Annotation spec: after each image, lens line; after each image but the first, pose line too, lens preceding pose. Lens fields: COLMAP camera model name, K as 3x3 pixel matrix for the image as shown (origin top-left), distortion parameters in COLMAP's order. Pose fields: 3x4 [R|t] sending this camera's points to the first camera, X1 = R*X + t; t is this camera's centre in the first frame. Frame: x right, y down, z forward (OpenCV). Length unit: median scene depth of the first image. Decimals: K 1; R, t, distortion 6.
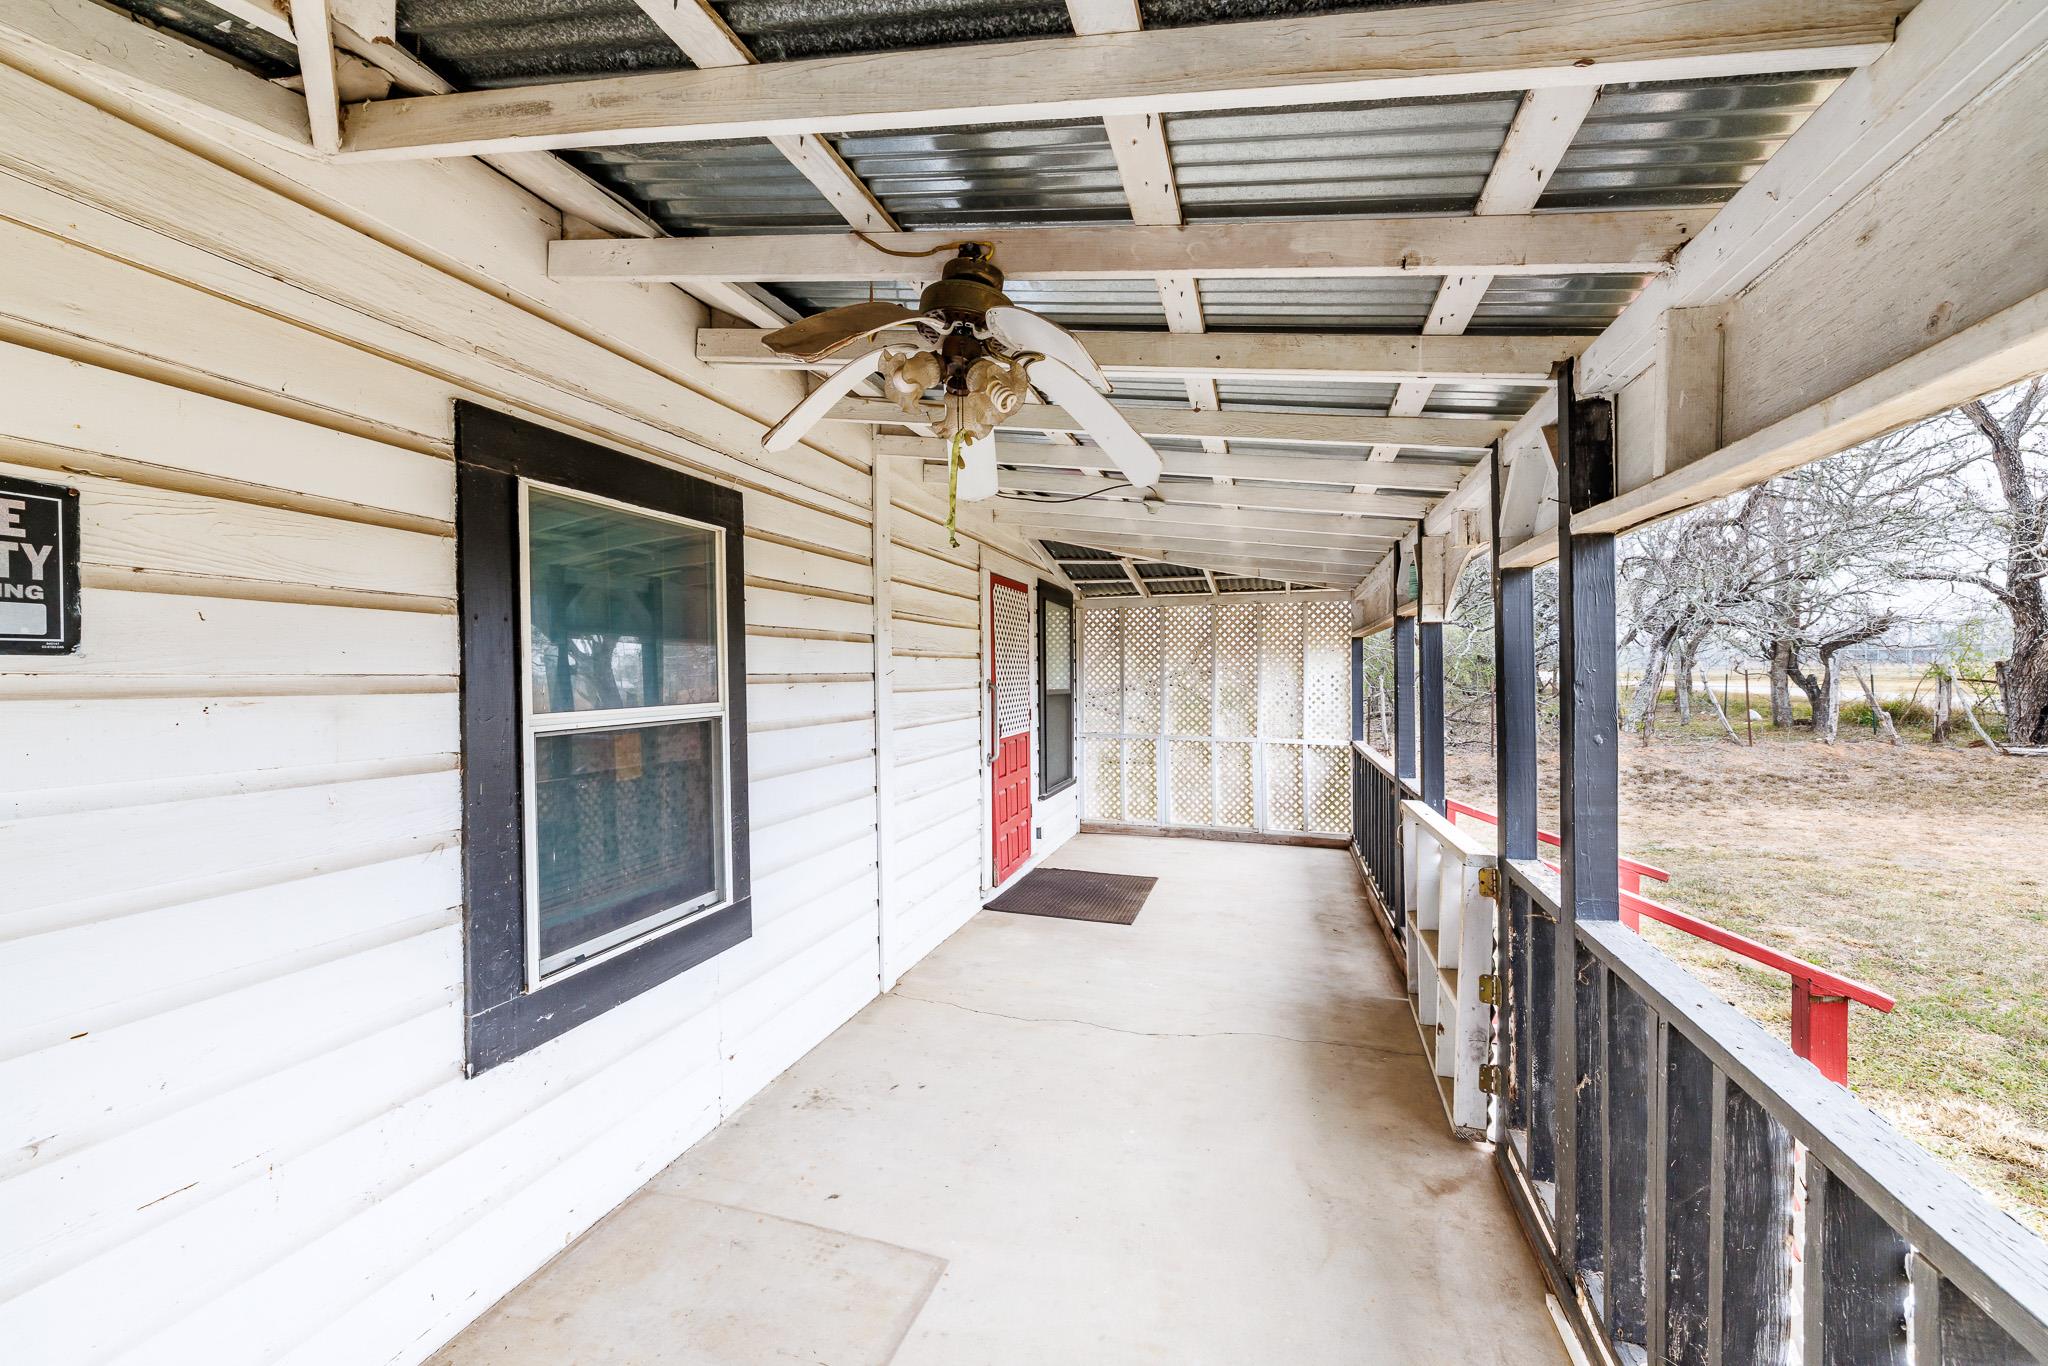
lens RADIAL K [[892.6, 0, 1011.2], [0, 892.6, 681.9], [0, 0, 1]] dist [0.000278, 0.000051]
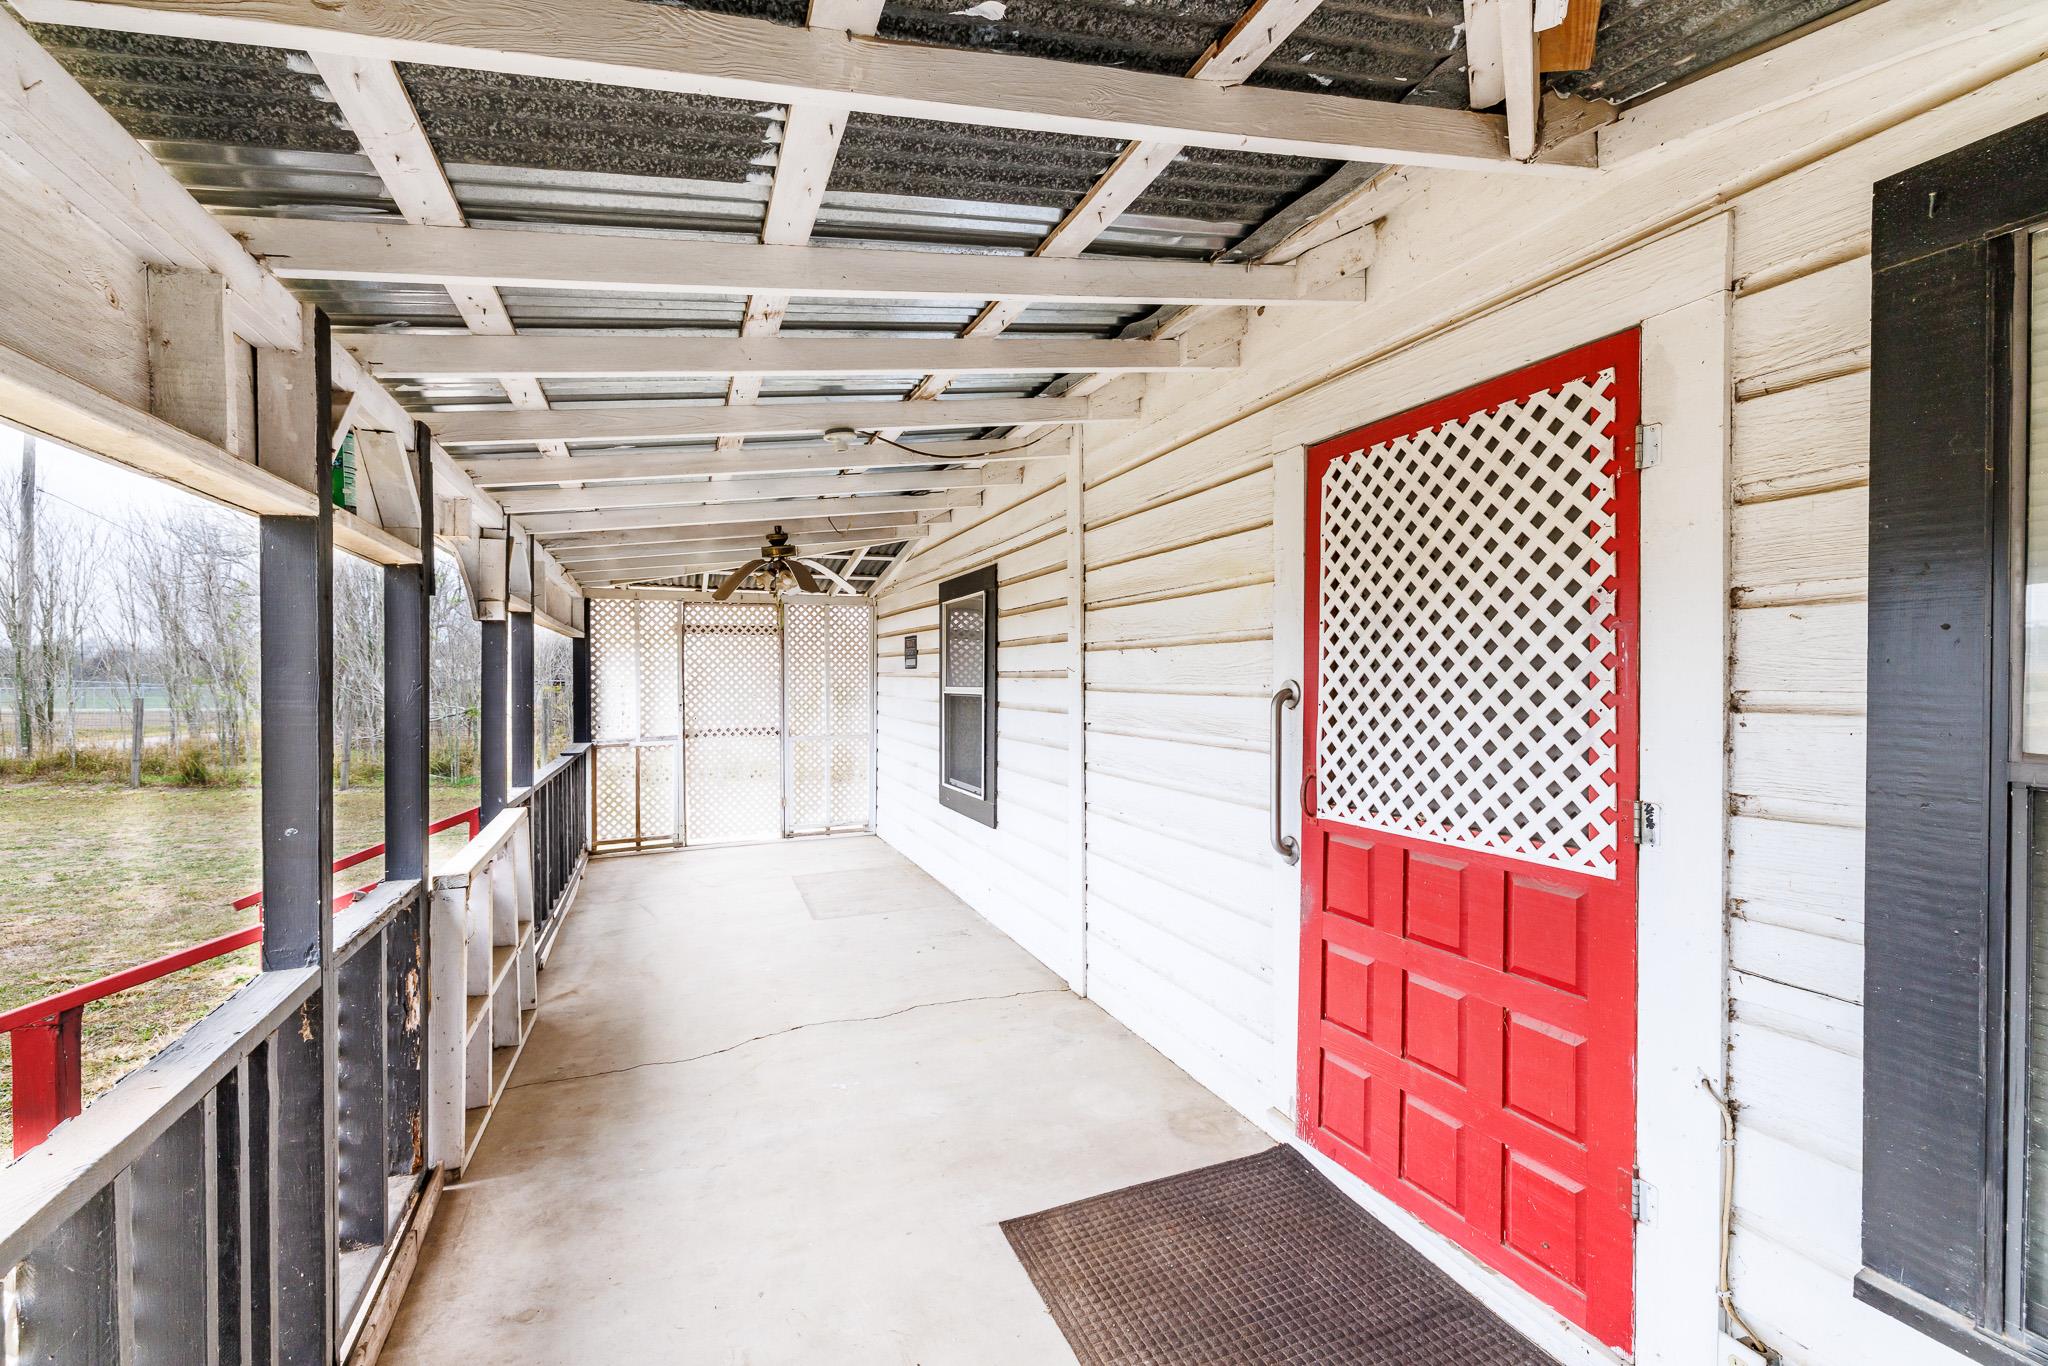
lens RADIAL K [[892.6, 0, 1010.1], [0, 892.6, 684.2], [0, 0, 1]] dist [0.000278, 0.000051]
pose [[-0.796089, 0.012549, -0.605050, 0.628185], [0.000714, 0.999804, 0.019798, -0.015956], [0.605180, 0.015329, -0.795941, 2.130141]]
